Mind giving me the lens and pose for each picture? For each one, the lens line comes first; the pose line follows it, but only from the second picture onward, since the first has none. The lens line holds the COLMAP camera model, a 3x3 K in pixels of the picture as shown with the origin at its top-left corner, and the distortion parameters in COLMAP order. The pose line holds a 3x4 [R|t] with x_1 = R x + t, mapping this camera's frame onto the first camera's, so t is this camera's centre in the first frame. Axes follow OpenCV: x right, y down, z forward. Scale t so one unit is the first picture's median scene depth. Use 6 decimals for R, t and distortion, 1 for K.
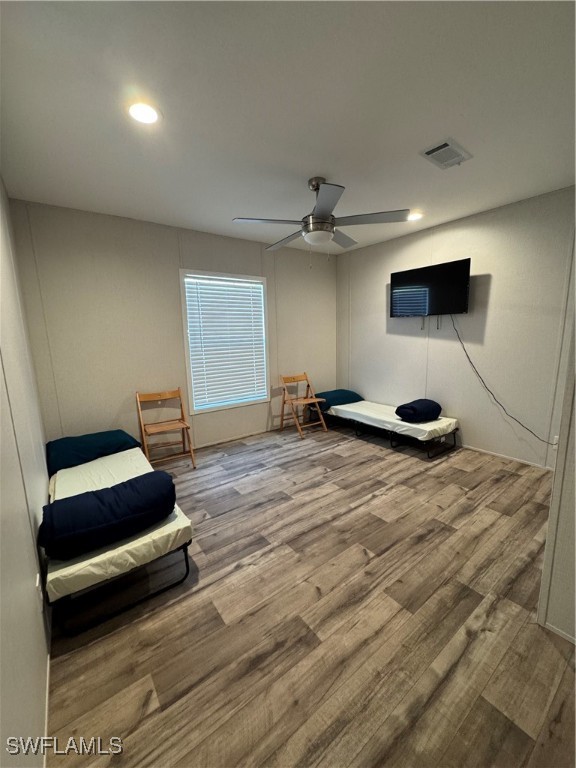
lens RADIAL K [[307.6, 0, 284.3], [0, 307.6, 380.5], [0, 0, 1]] dist [0.004778, 0.000540]
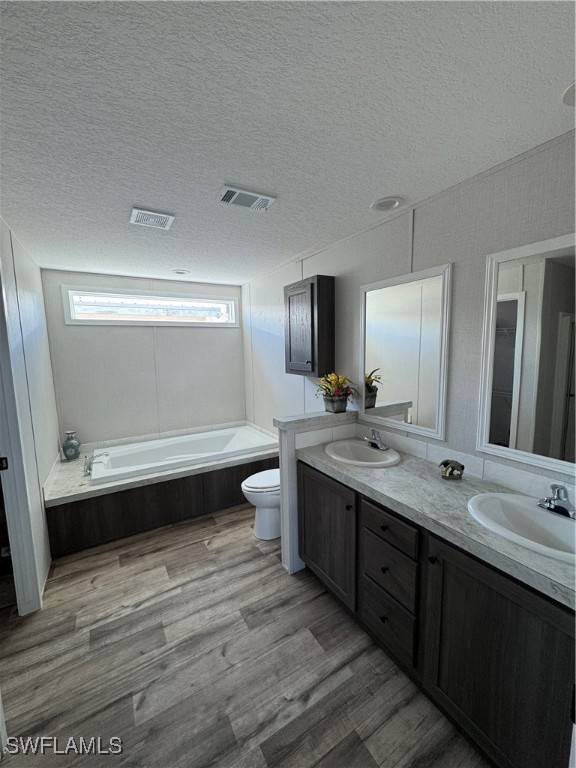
lens RADIAL K [[307.6, 0, 287.0], [0, 307.6, 383.5], [0, 0, 1]] dist [0.004778, 0.000540]
pose [[-0.995240, 0.026374, 0.093822, -0.252755], [0.050311, 0.963530, 0.262828, -0.515869], [-0.083469, 0.266297, -0.960270, 1.982614]]
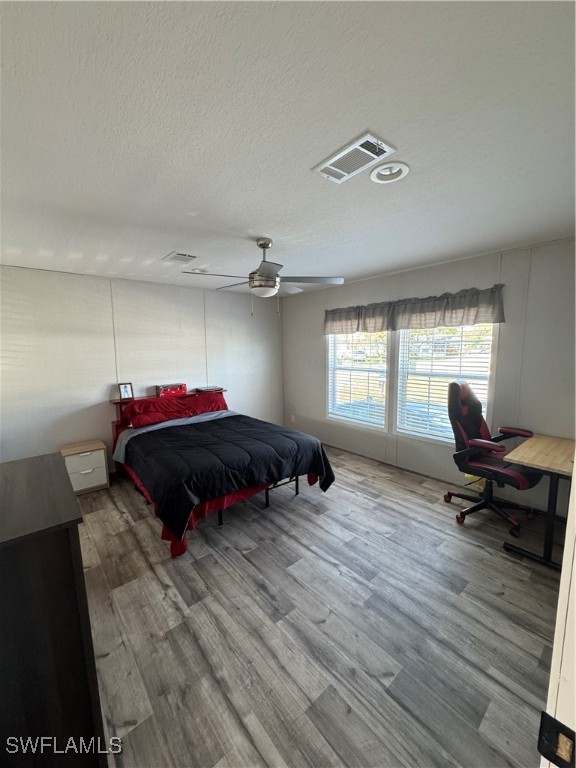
lens RADIAL K [[307.6, 0, 294.2], [0, 307.6, 381.6], [0, 0, 1]] dist [0.004778, 0.000540]
pose [[0.086082, 0.143676, -0.985874, 1.220782], [-0.139797, 0.981499, 0.130832, -0.338491], [0.986431, 0.126560, 0.104575, 0.771334]]
